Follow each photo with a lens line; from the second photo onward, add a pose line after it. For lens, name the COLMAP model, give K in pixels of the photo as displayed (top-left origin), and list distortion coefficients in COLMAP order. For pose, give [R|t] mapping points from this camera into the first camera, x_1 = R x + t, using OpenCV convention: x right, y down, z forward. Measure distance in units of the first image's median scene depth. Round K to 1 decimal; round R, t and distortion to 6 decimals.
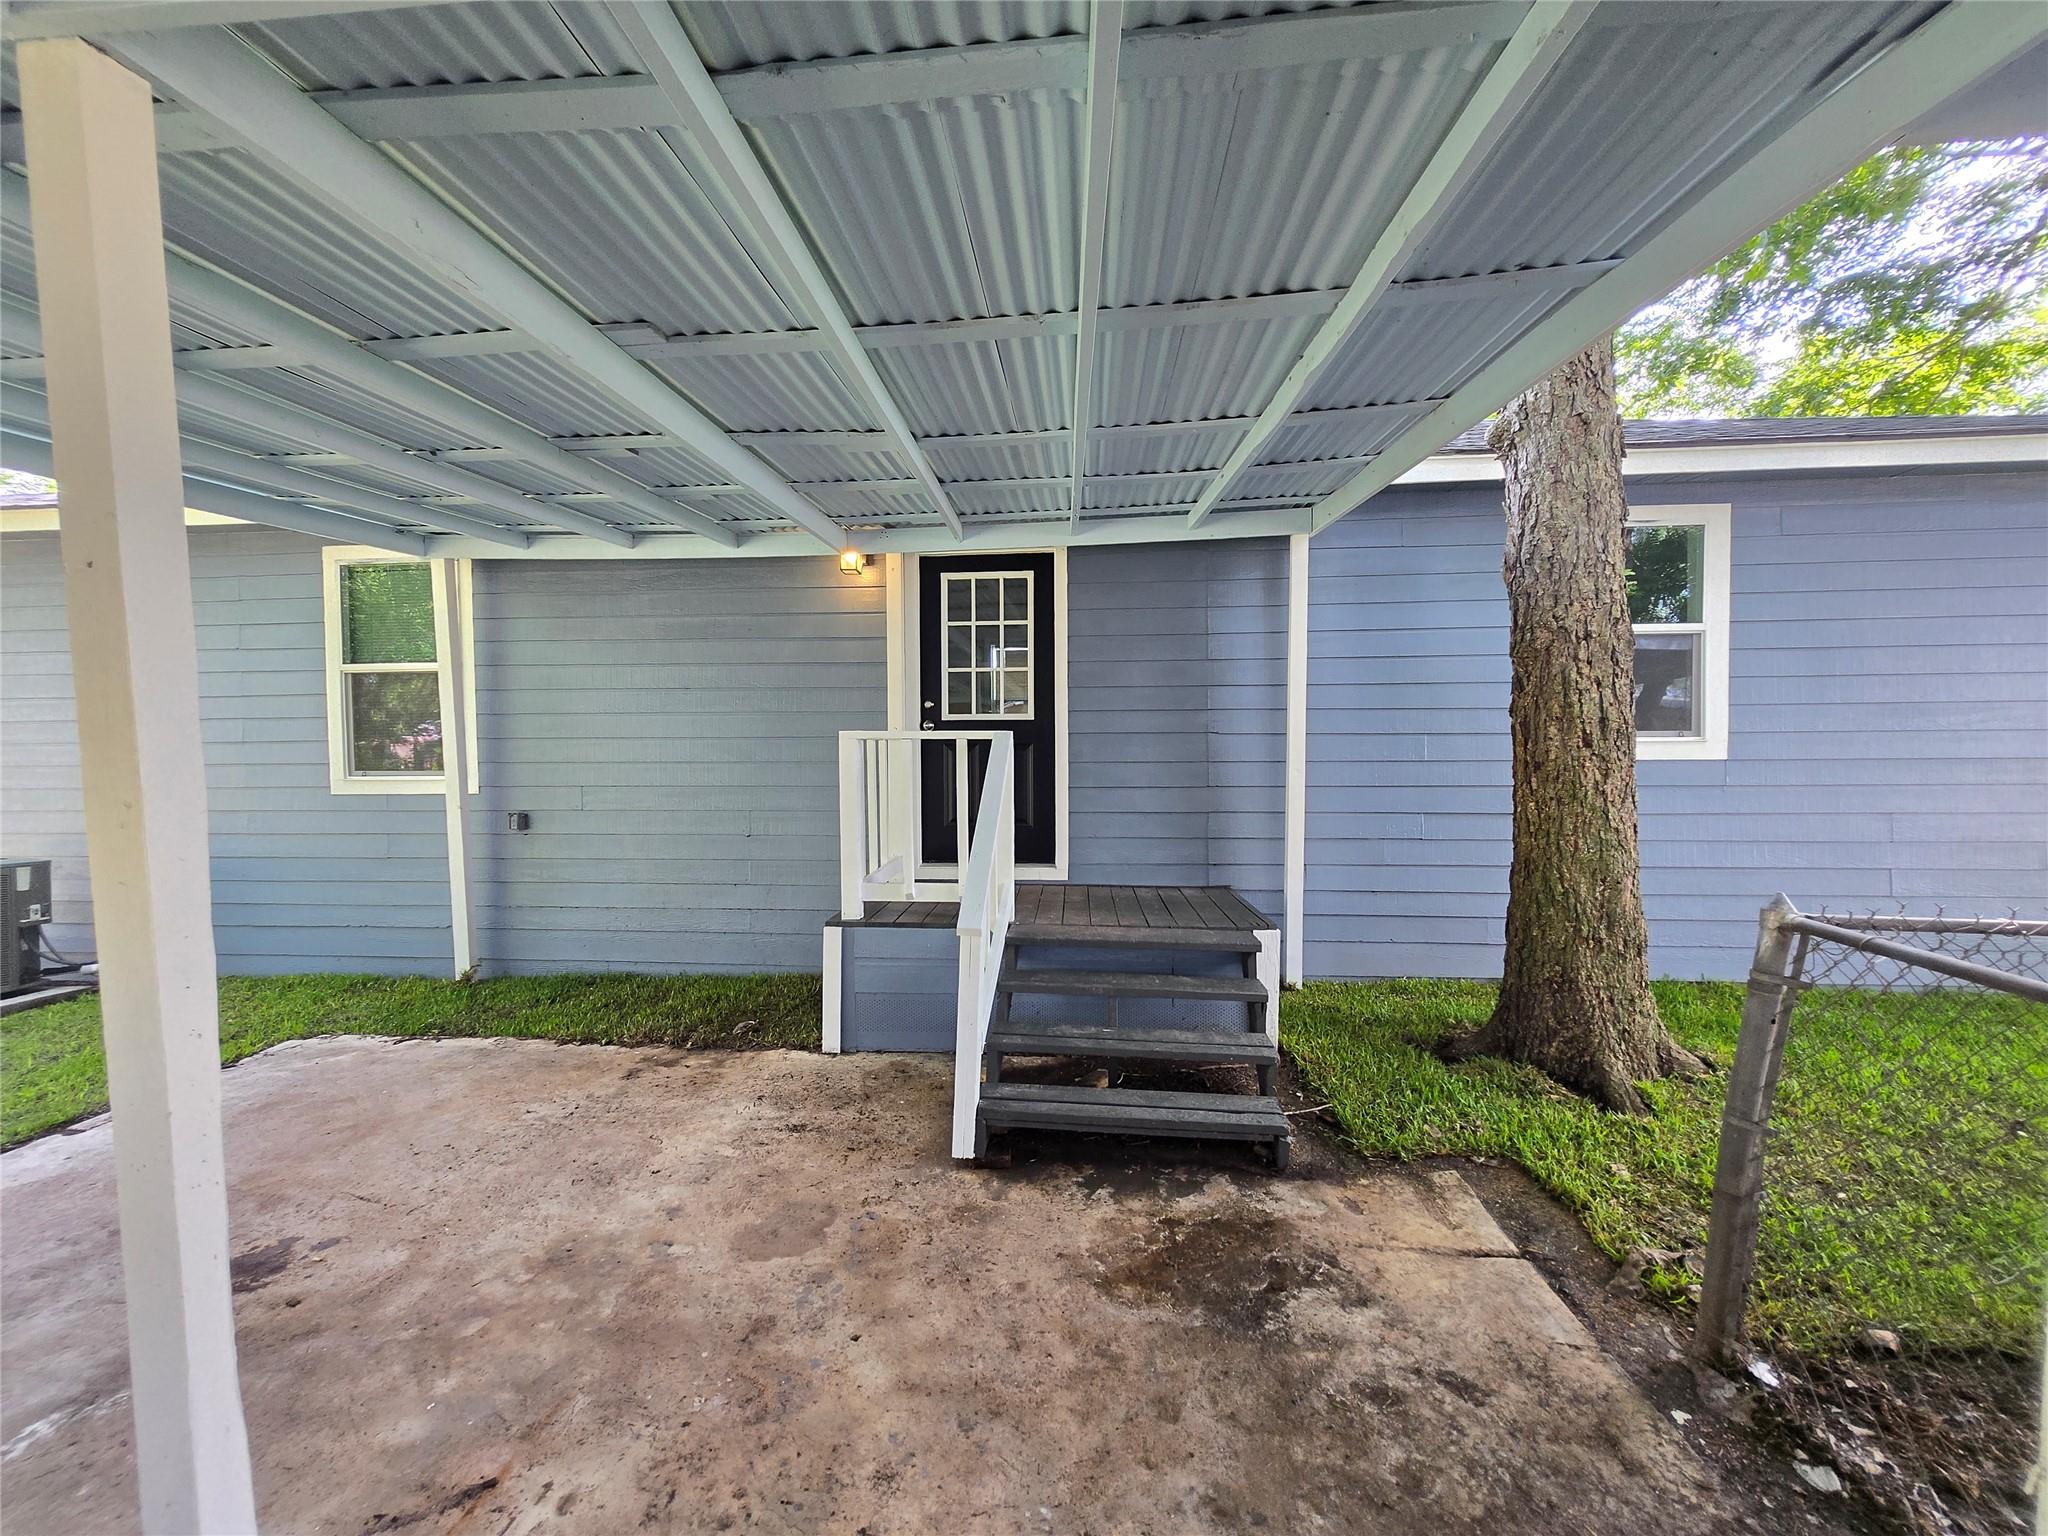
lens RADIAL K [[806.6, 0, 1025.3], [0, 806.6, 763.6], [0, 0, 1]] dist [-0.001053, 0.004439]
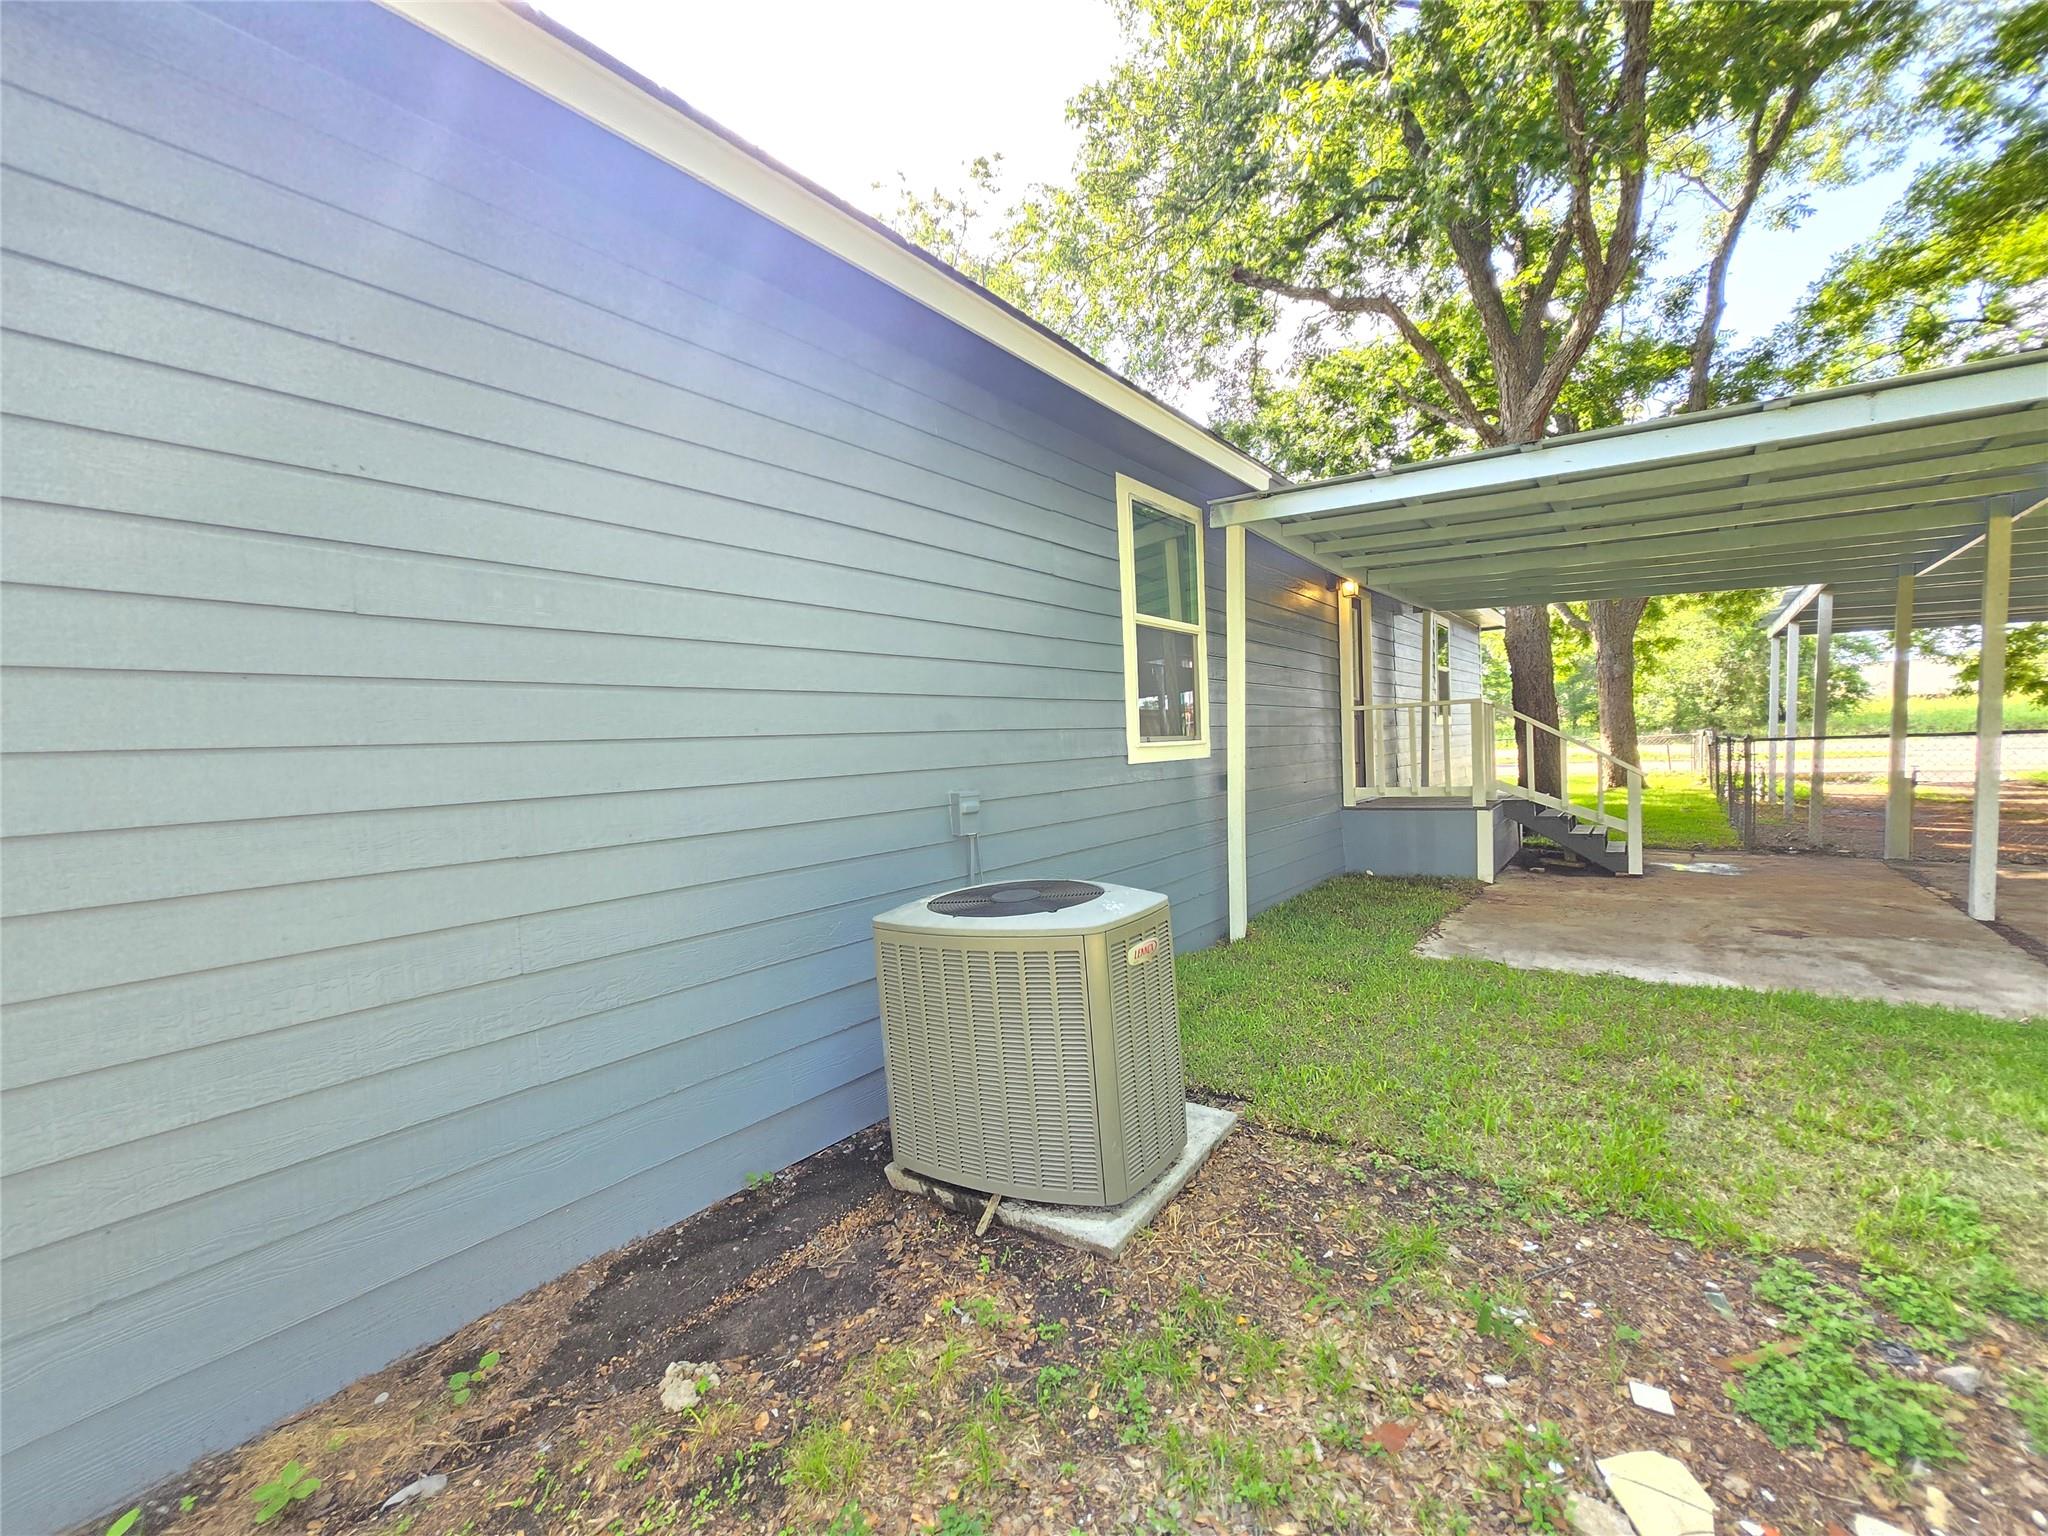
lens RADIAL K [[806.6, 0, 1025.3], [0, 806.6, 763.6], [0, 0, 1]] dist [-0.001053, 0.004439]
pose [[0.554742, -0.032354, 0.831393, -1.630411], [0.051771, 0.998650, 0.004319, 0.028486], [-0.830410, 0.040646, 0.555668, 0.622780]]
